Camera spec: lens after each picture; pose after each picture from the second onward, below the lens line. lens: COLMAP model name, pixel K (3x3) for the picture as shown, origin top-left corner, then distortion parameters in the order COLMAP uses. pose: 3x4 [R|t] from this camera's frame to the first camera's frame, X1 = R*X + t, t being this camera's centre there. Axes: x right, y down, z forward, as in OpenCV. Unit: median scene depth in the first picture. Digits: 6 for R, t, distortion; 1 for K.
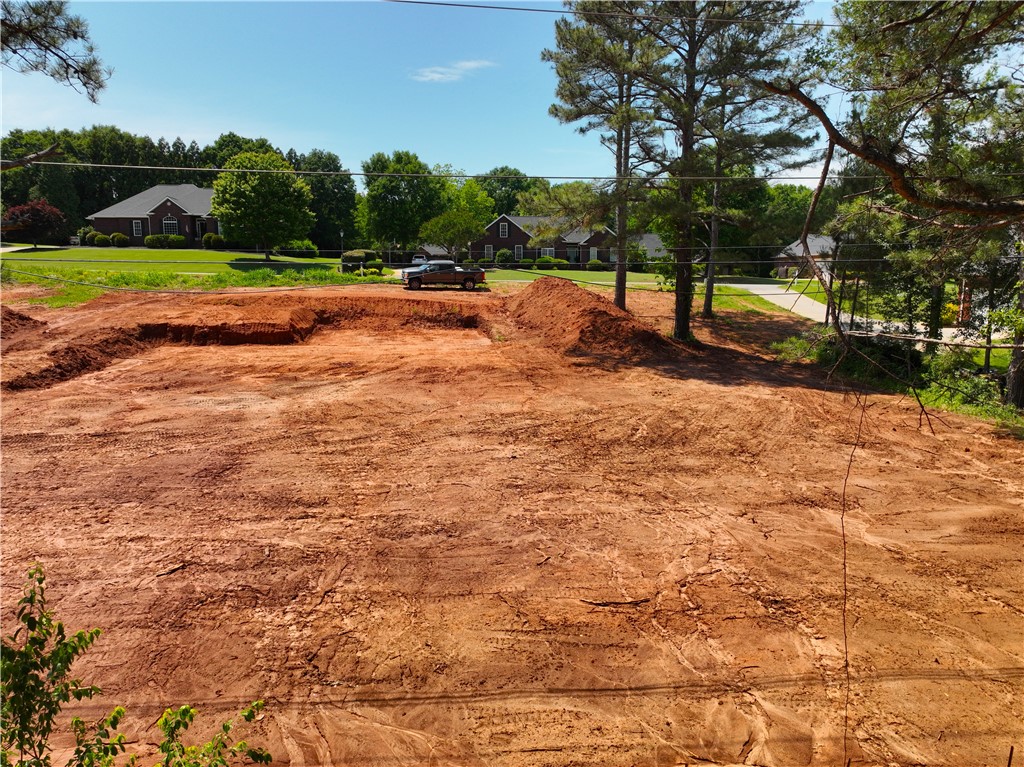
lens RADIAL K [[738.8, 0, 519.8], [0, 738.8, 381.7], [0, 0, 1]] dist [-0.007025, 0.027526]
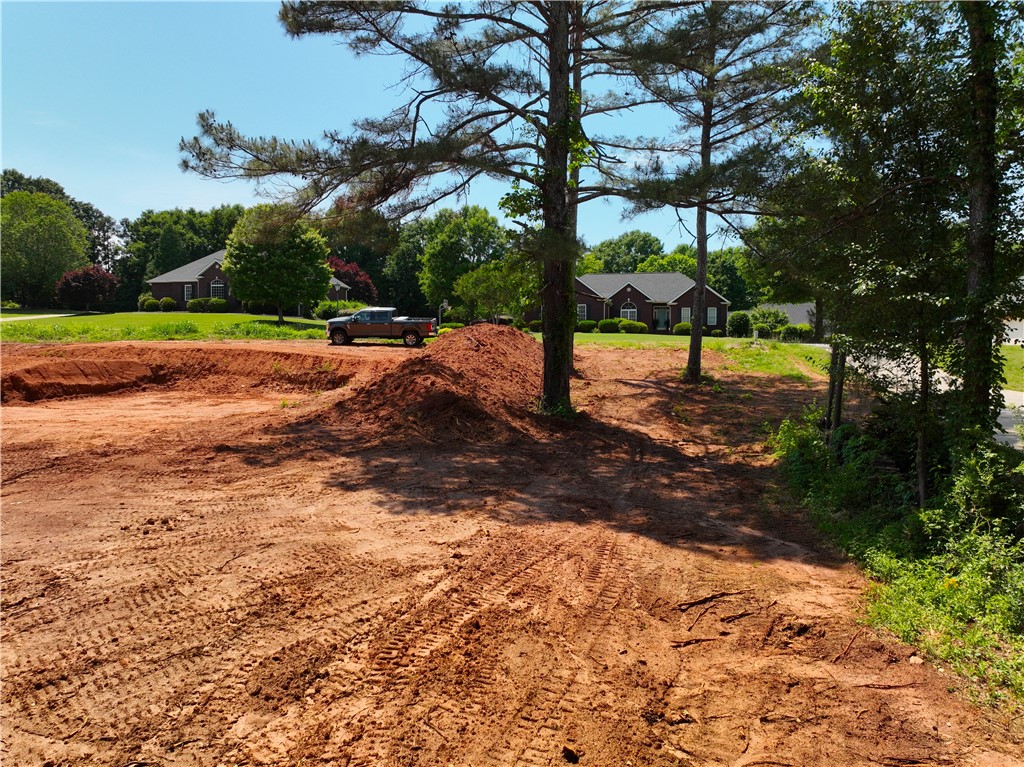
lens RADIAL K [[738.8, 0, 521.1], [0, 738.8, 385.0], [0, 0, 1]] dist [-0.007025, 0.027526]
pose [[0.963489, 0.014134, -0.267375, 0.233804], [-0.043111, 0.993766, -0.102818, -0.012605], [0.264254, 0.110591, 0.958091, 0.310525]]
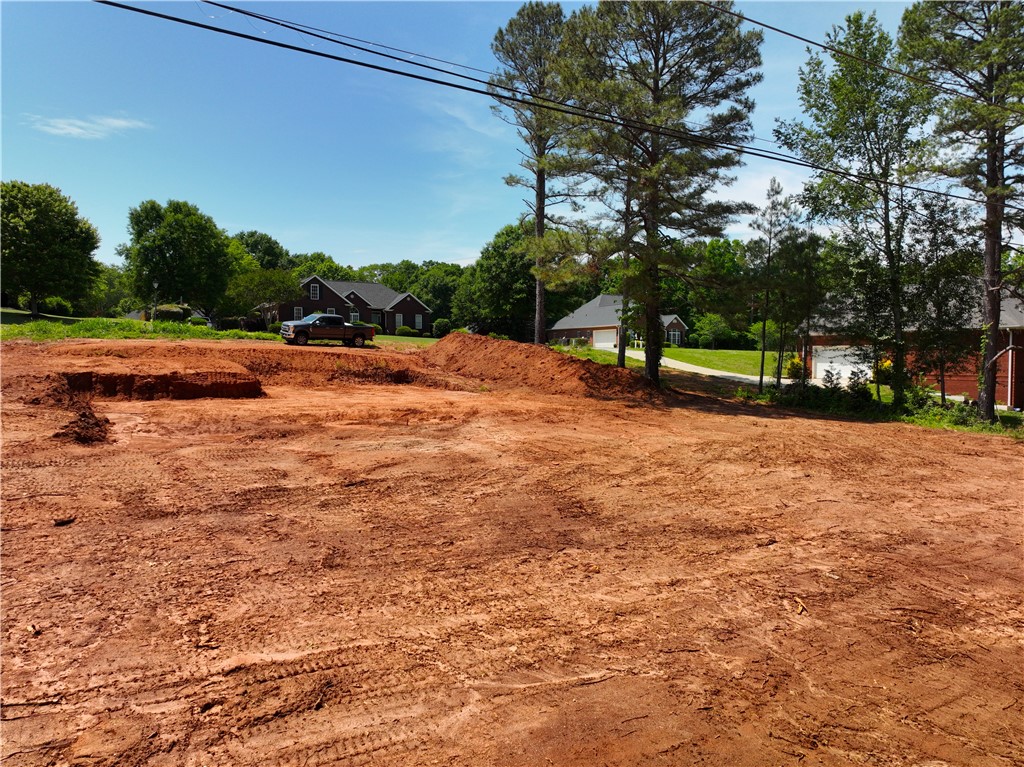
lens RADIAL K [[738.8, 0, 526.6], [0, 738.8, 391.6], [0, 0, 1]] dist [-0.007025, 0.027526]
pose [[0.908761, -0.016296, 0.416999, -0.256059], [0.055875, 0.994991, -0.082886, 0.018932], [-0.413559, 0.098623, 0.905120, 0.084760]]
